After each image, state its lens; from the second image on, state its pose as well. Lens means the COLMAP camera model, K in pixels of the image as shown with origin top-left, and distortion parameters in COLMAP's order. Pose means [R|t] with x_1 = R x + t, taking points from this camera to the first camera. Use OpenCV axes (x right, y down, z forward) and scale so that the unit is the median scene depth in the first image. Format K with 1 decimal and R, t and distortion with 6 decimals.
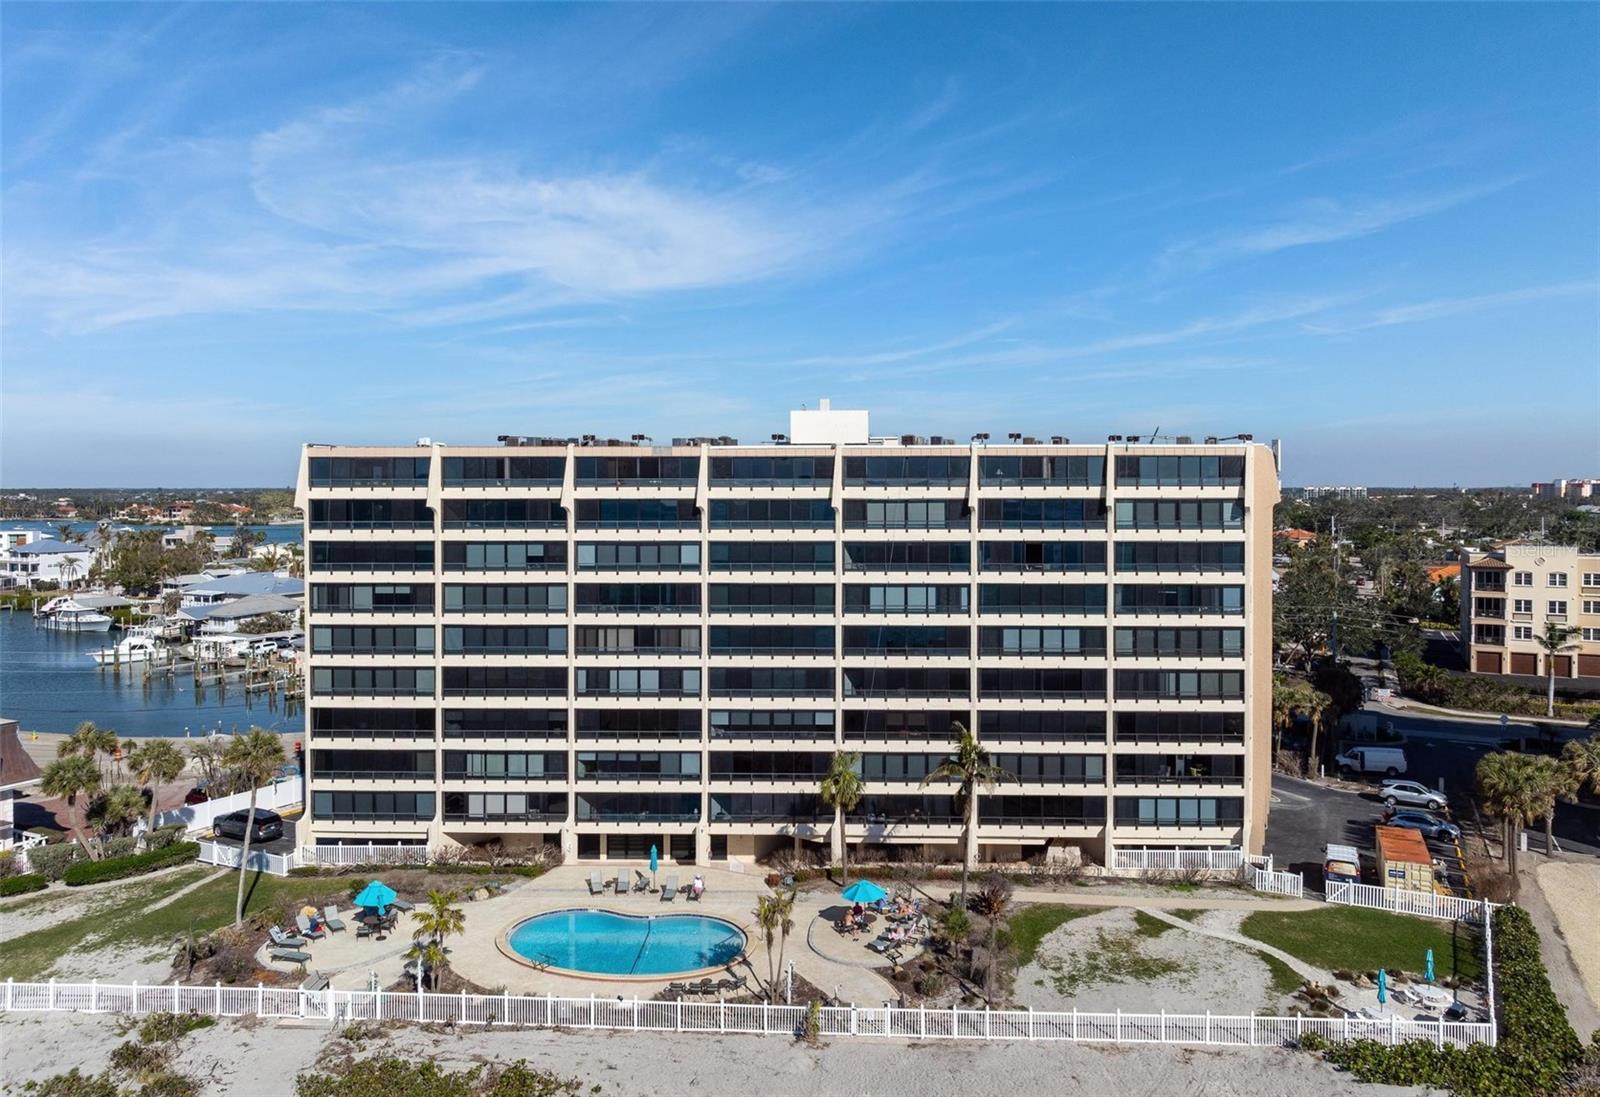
lens RADIAL K [[1110.5, 0, 769.1], [0, 1110.5, 489.7], [0, 0, 1]] dist [0.007371, 0.006520]
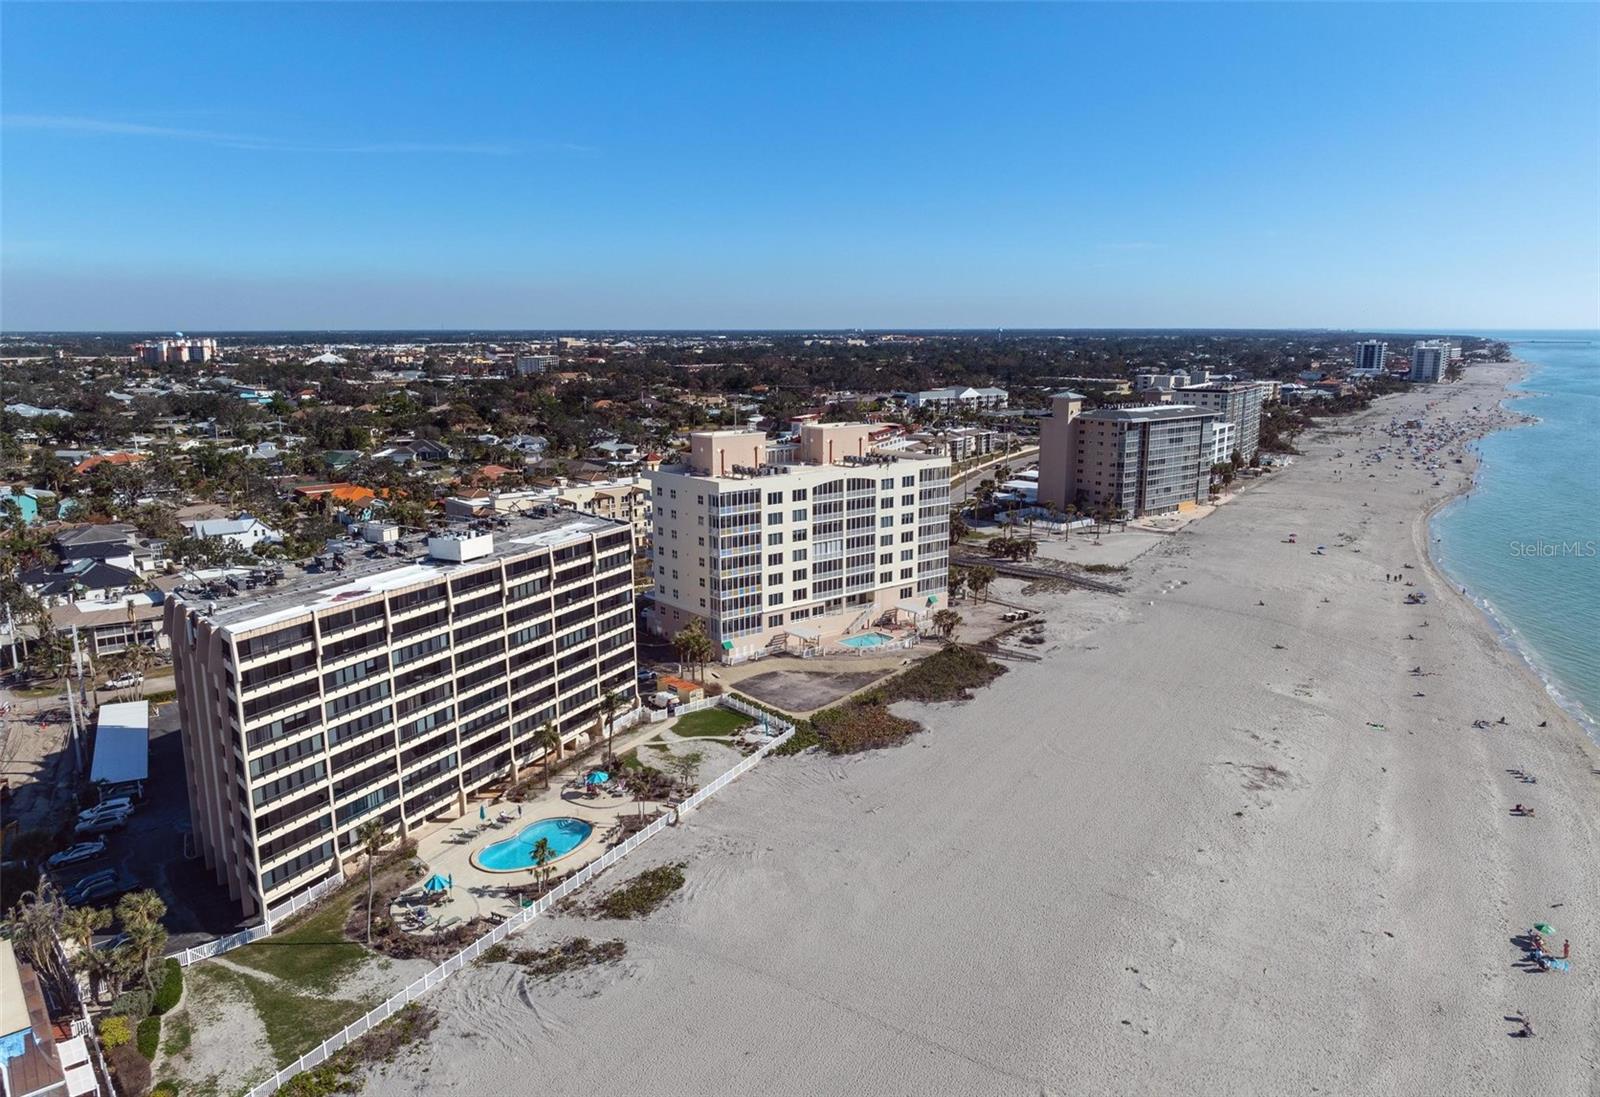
lens RADIAL K [[1138.0, 0, 790.9], [0, 1138.0, 554.3], [0, 0, 1]] dist [-0.000430, -0.005758]
pose [[0.404427, -0.185035, 0.895657, -1.357810], [0.010836, 0.980220, 0.197612, -0.397659], [-0.914506, -0.070215, 0.398433, -0.138141]]
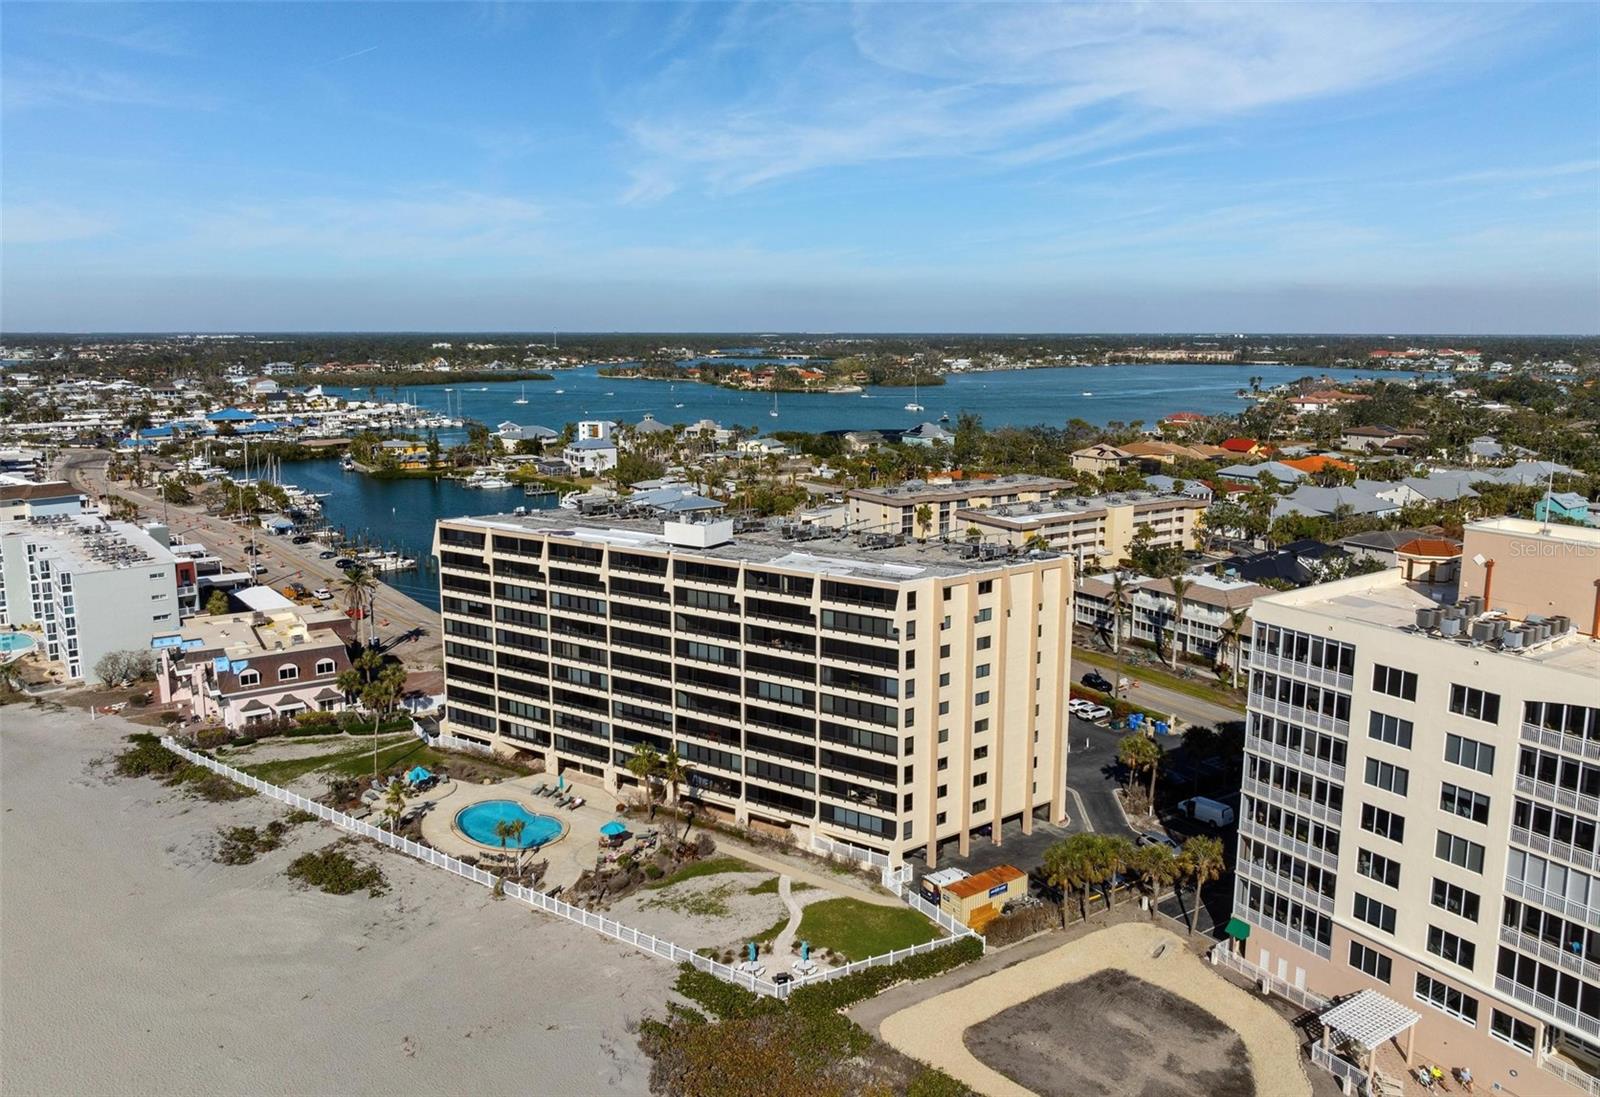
lens RADIAL K [[1110.5, 0, 769.1], [0, 1110.5, 489.7], [0, 0, 1]] dist [0.007371, 0.006520]
pose [[0.859869, 0.069358, -0.505781, 0.962989], [0.003421, 0.989923, 0.141563, -0.346728], [0.510503, -0.123456, 0.850967, -0.252133]]
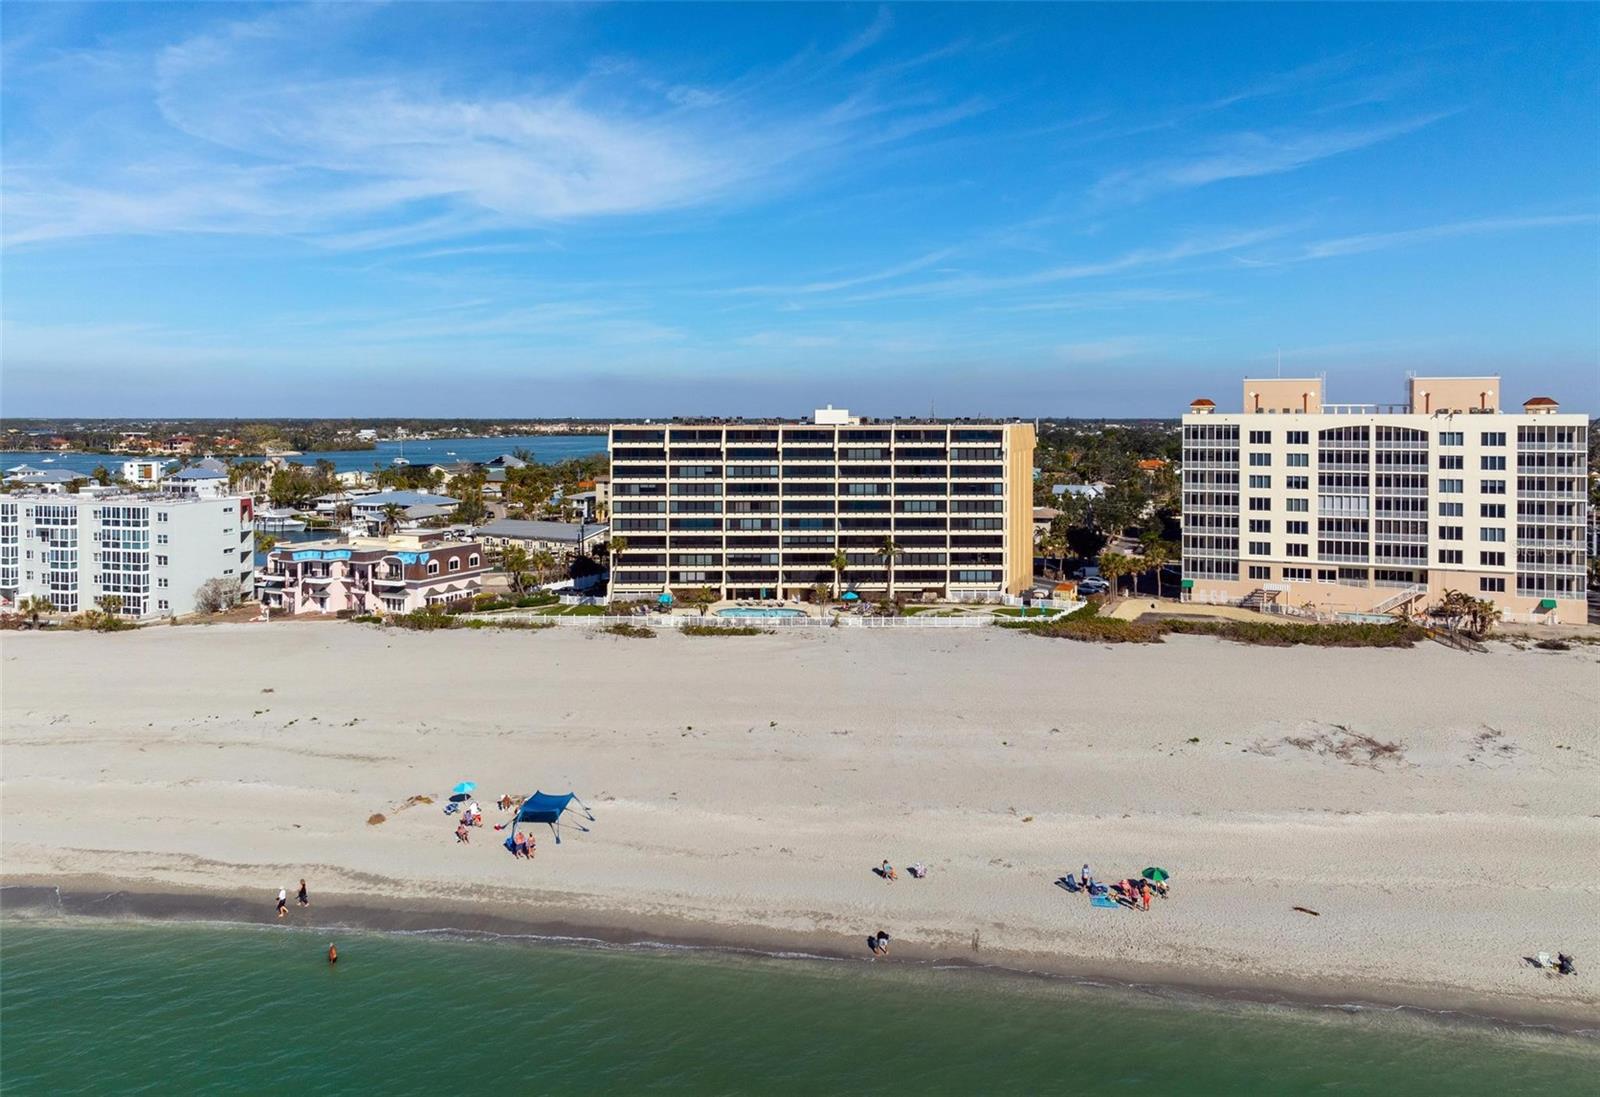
lens RADIAL K [[1141.9, 0, 726.1], [0, 1141.9, 407.7], [0, 0, 1]] dist [-0.004421, -0.003605]
pose [[0.999751, 0.000701, 0.022299, -0.229757], [-0.000458, 0.999940, -0.010940, -0.050597], [-0.022305, 0.010927, 0.999692, -1.456757]]
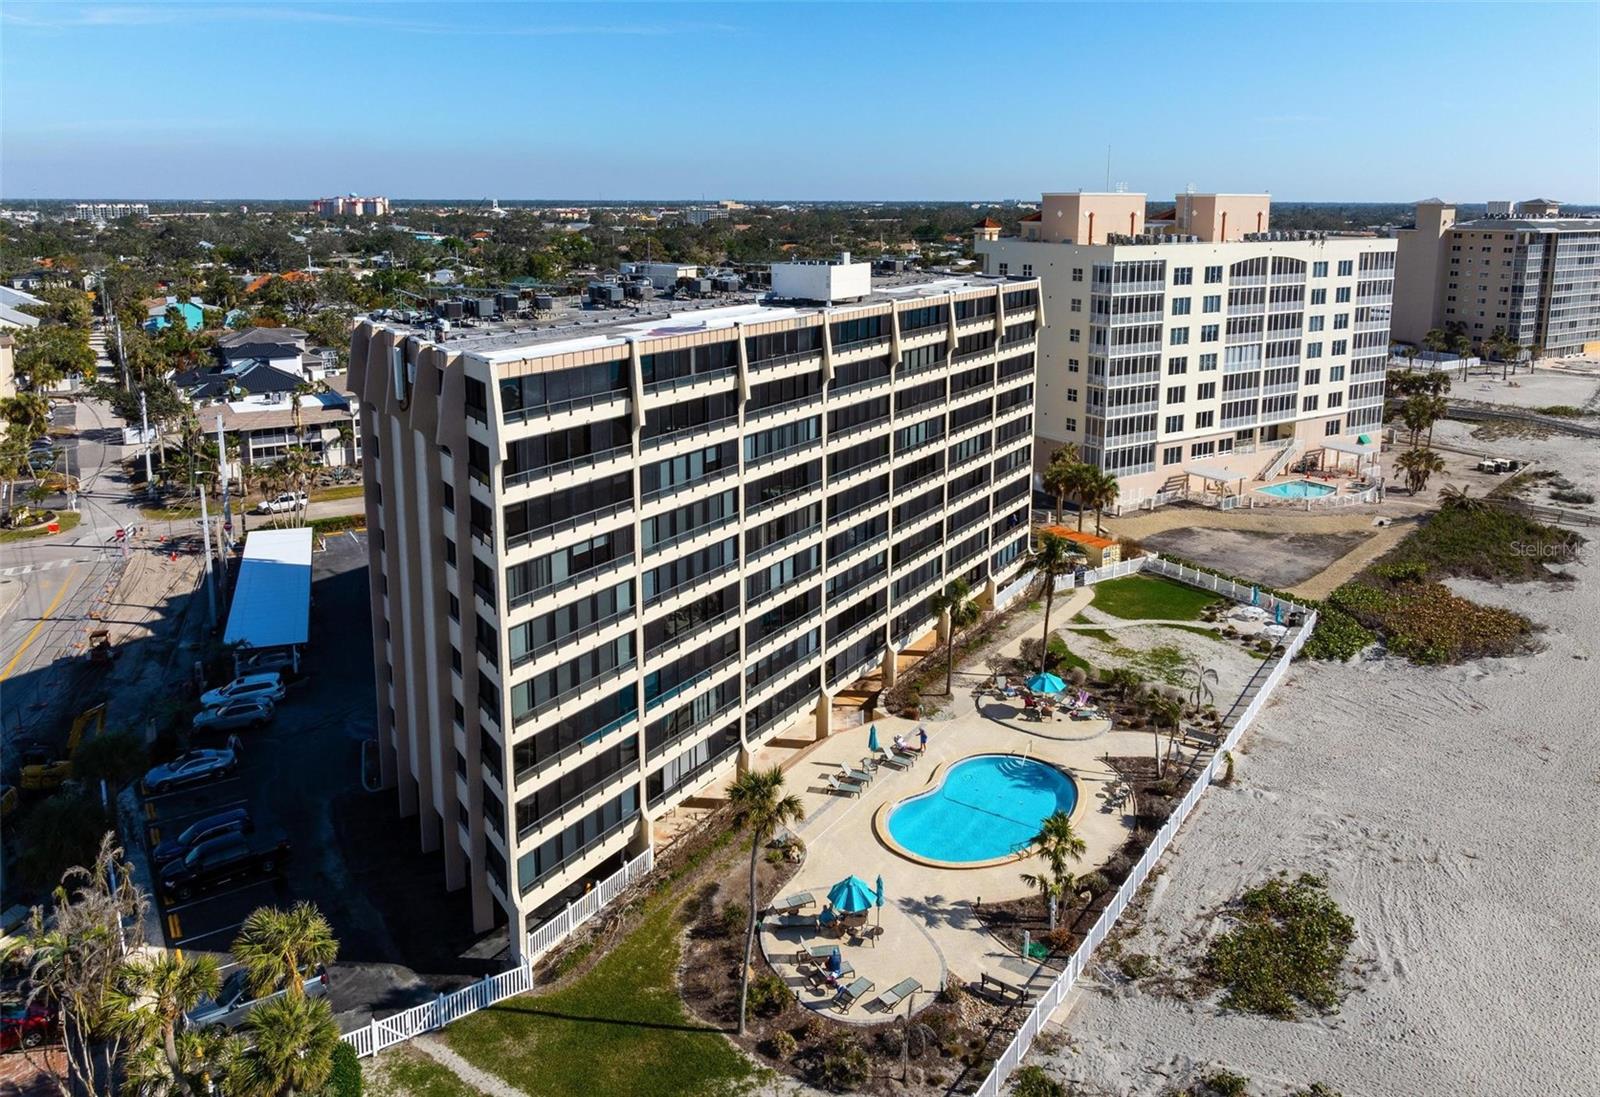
lens RADIAL K [[1148.3, 0, 798.5], [0, 1148.3, 383.8], [0, 0, 1]] dist [0.006121, -0.007812]
pose [[0.510578, -0.136201, 0.848976, -0.899319], [0.001861, 0.987547, 0.157313, -0.132412], [-0.859830, -0.078741, 0.504473, 0.524940]]
